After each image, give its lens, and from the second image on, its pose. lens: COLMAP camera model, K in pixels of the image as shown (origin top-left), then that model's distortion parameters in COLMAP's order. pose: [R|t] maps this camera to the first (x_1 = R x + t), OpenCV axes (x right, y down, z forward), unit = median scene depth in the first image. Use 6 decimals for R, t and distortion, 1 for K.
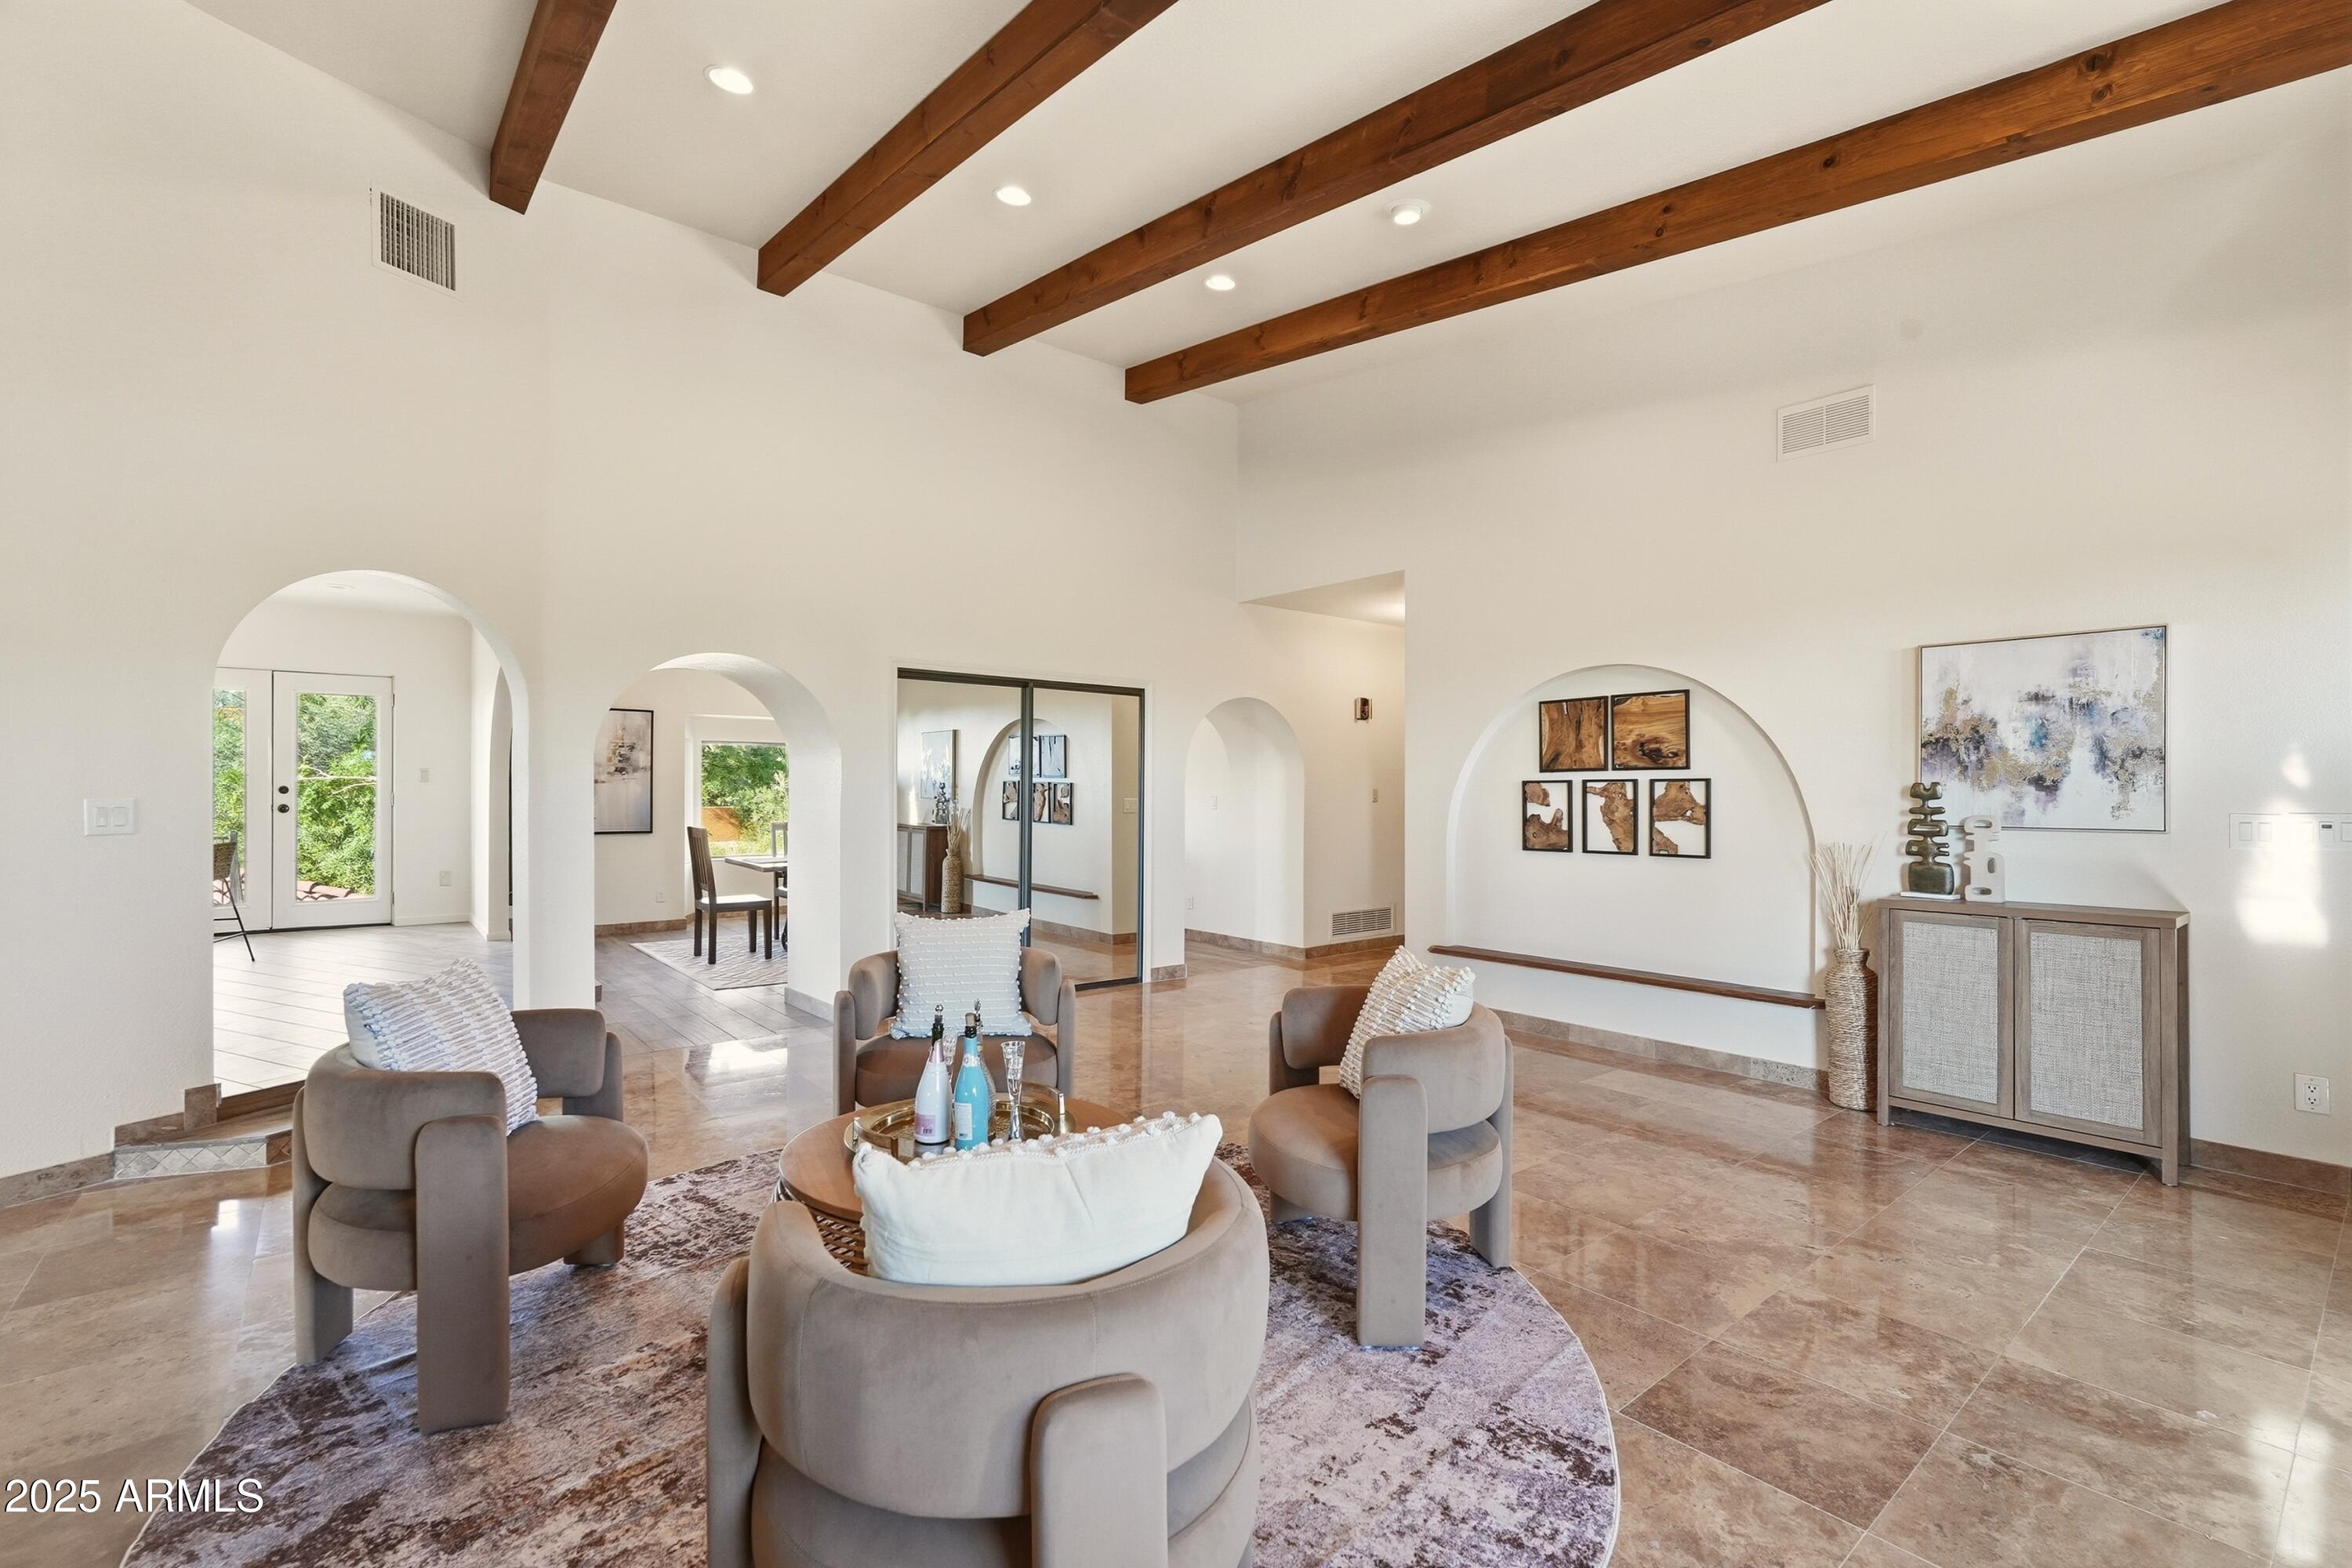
lens RADIAL K [[1040.4, 0, 1166.1], [0, 1040.4, 783.6], [0, 0, 1]] dist [-0.005415, -0.000013]
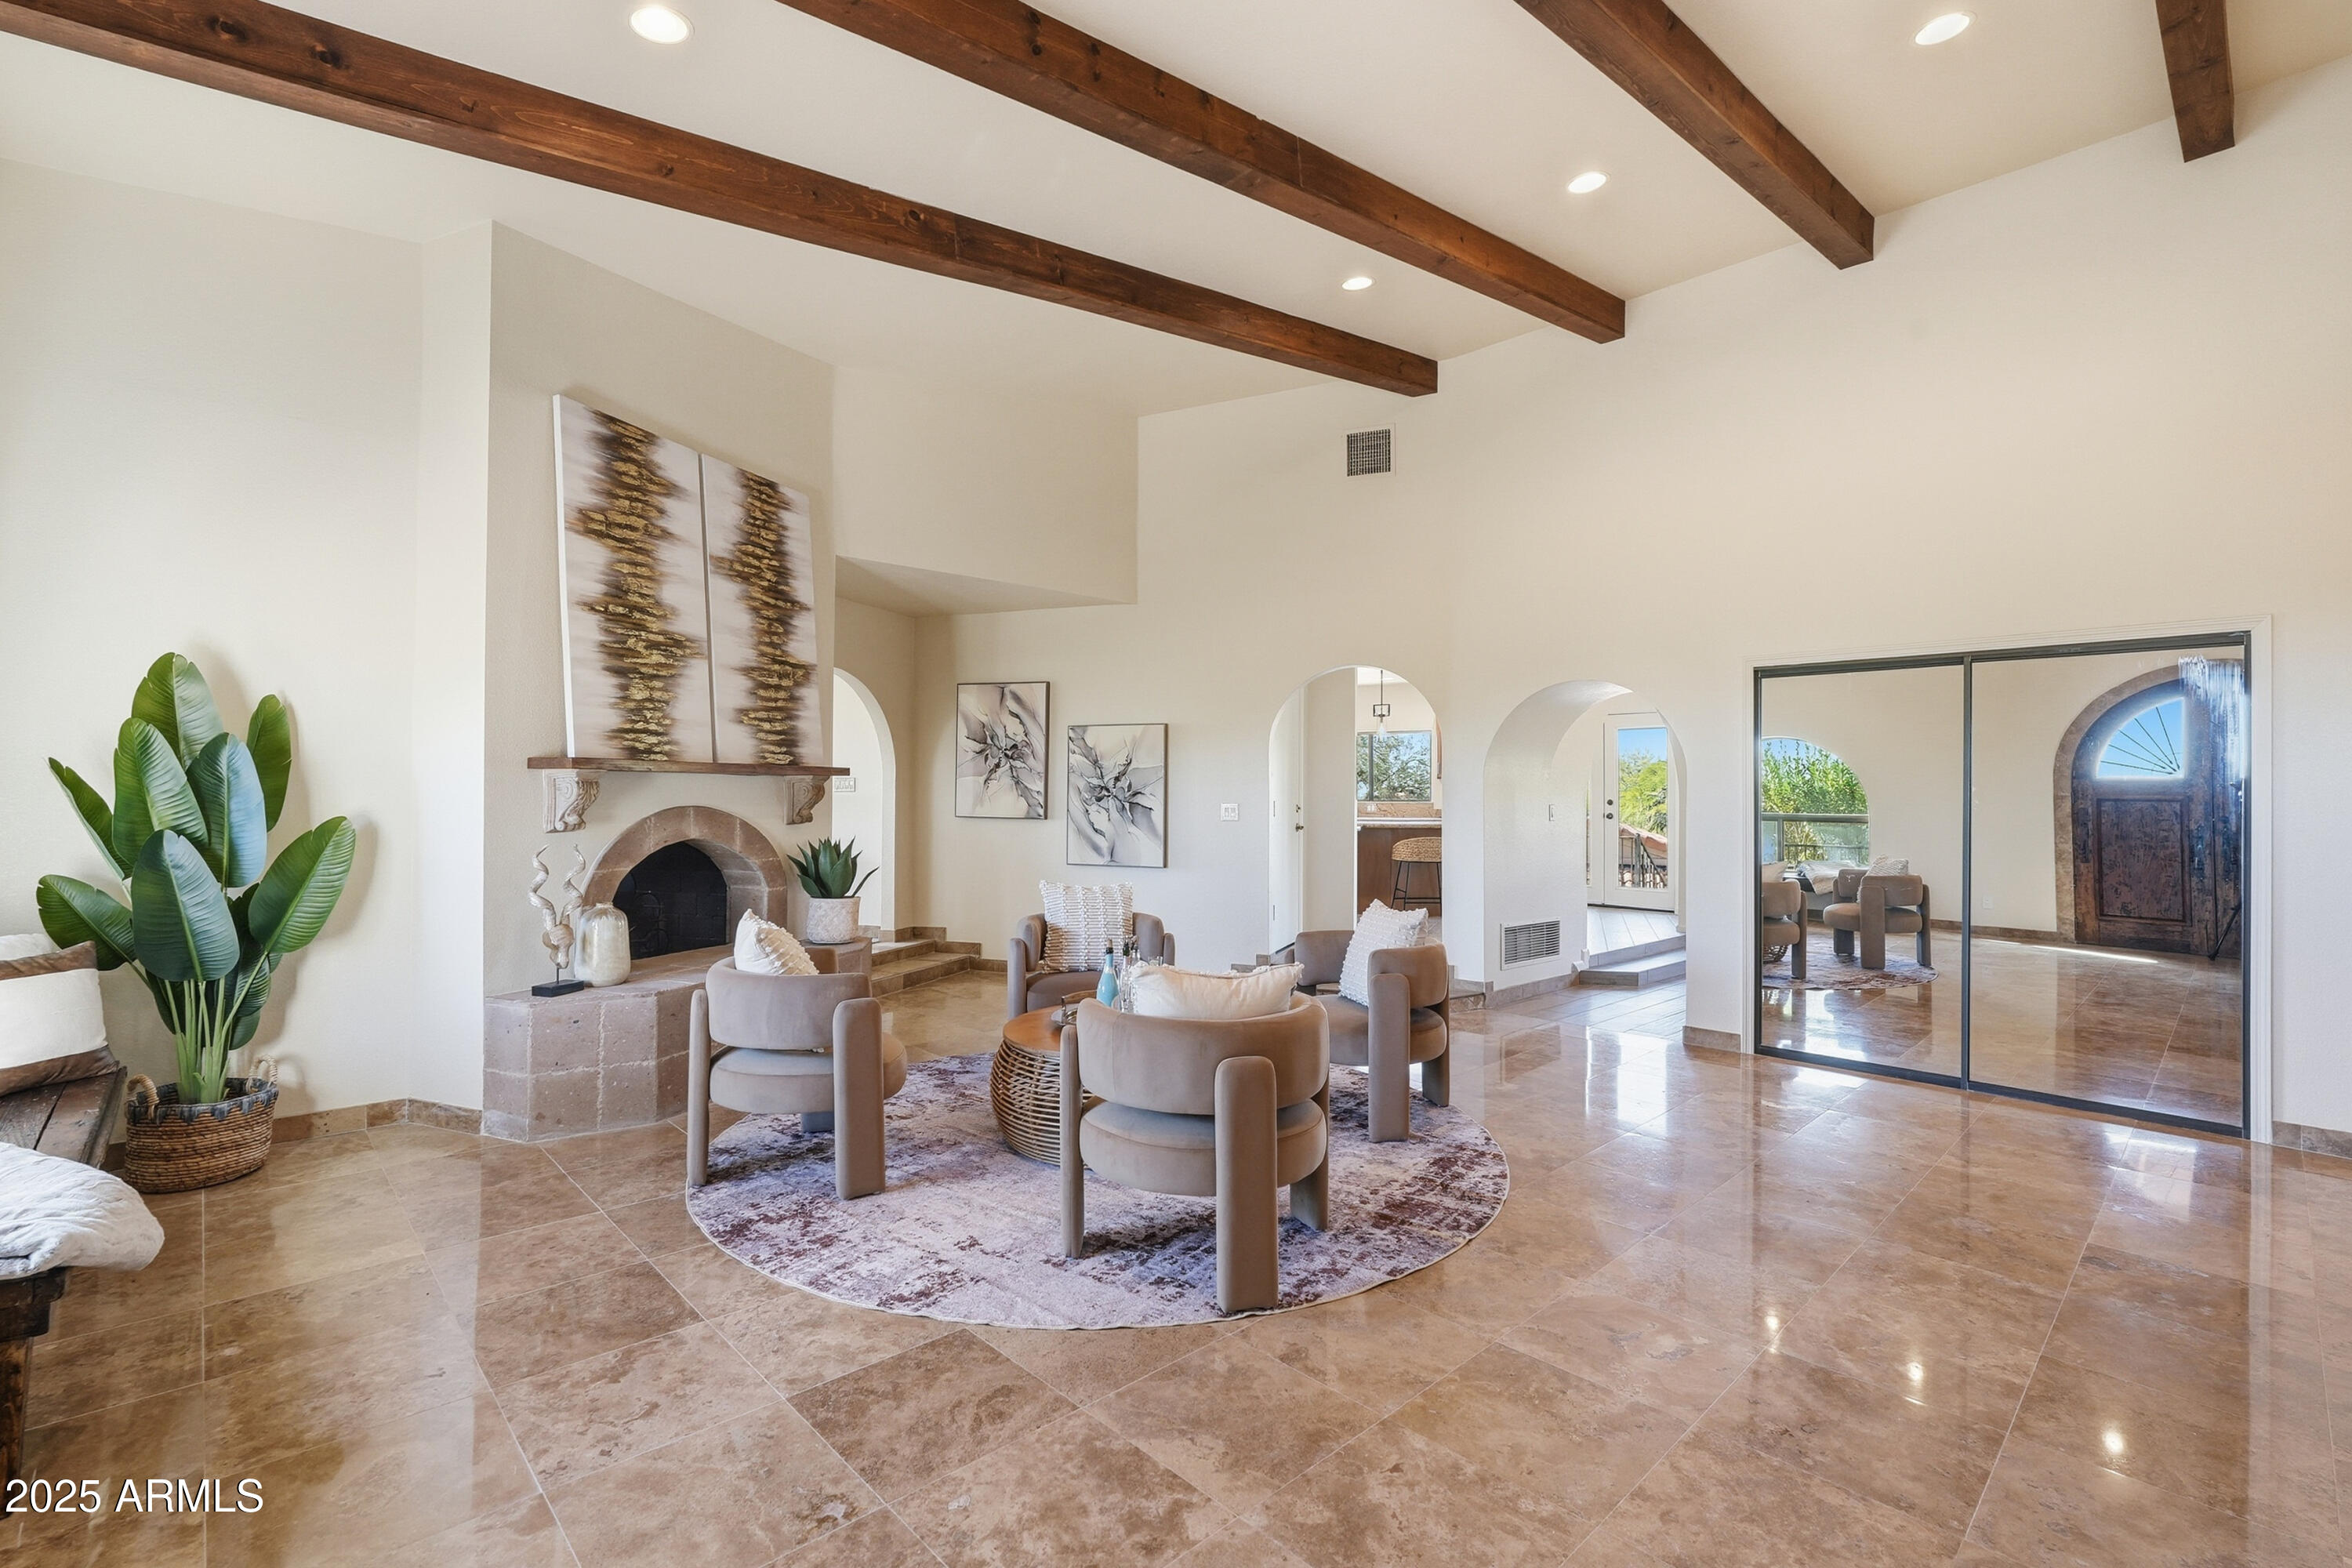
lens RADIAL K [[1040.4, 0, 1162.0], [0, 1040.4, 789.8], [0, 0, 1]] dist [-0.005415, -0.000013]
pose [[0.065898, -0.009578, -0.997780, 1.327917], [-0.000492, 0.999953, -0.009632, 0.008060], [0.997826, 0.001126, 0.065891, 0.934001]]
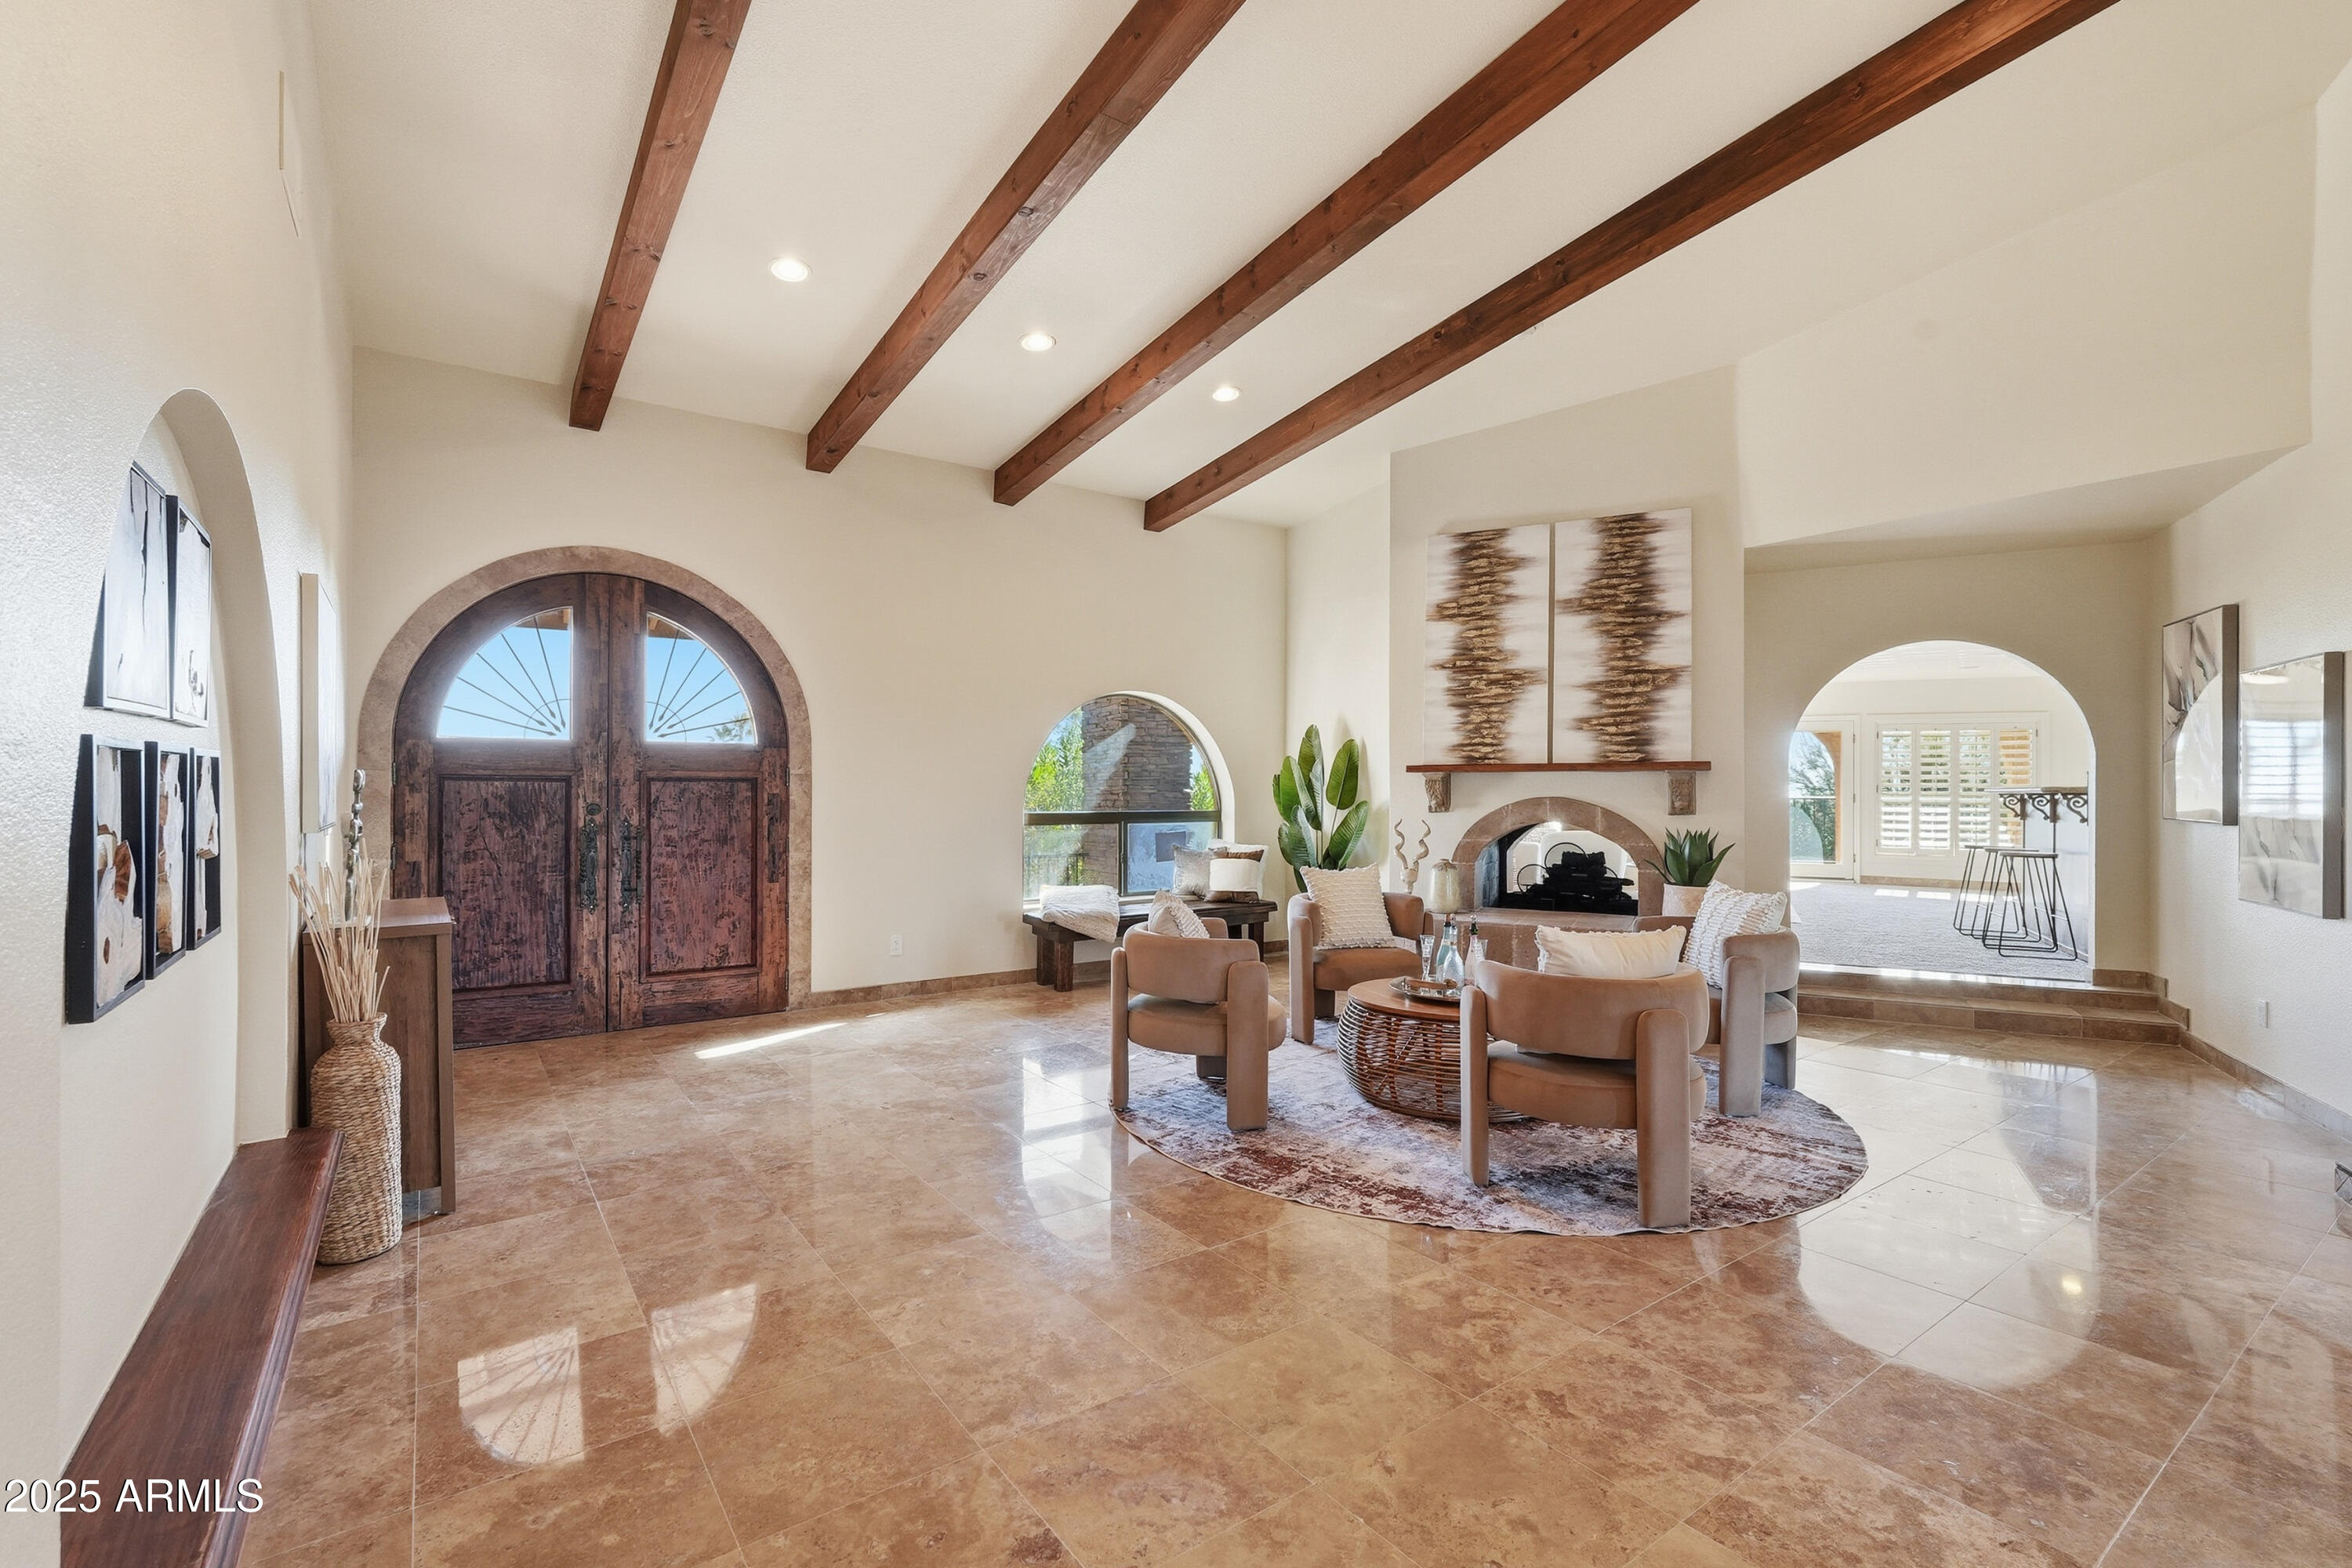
lens RADIAL K [[1040.4, 0, 1174.4], [0, 1040.4, 794.4], [0, 0, 1]] dist [-0.005415, -0.000013]
pose [[-0.998352, -0.007033, 0.056959, 0.168007], [-0.007076, 0.999975, -0.000563, 0.021043], [-0.056953, -0.000965, -0.998376, 2.657144]]
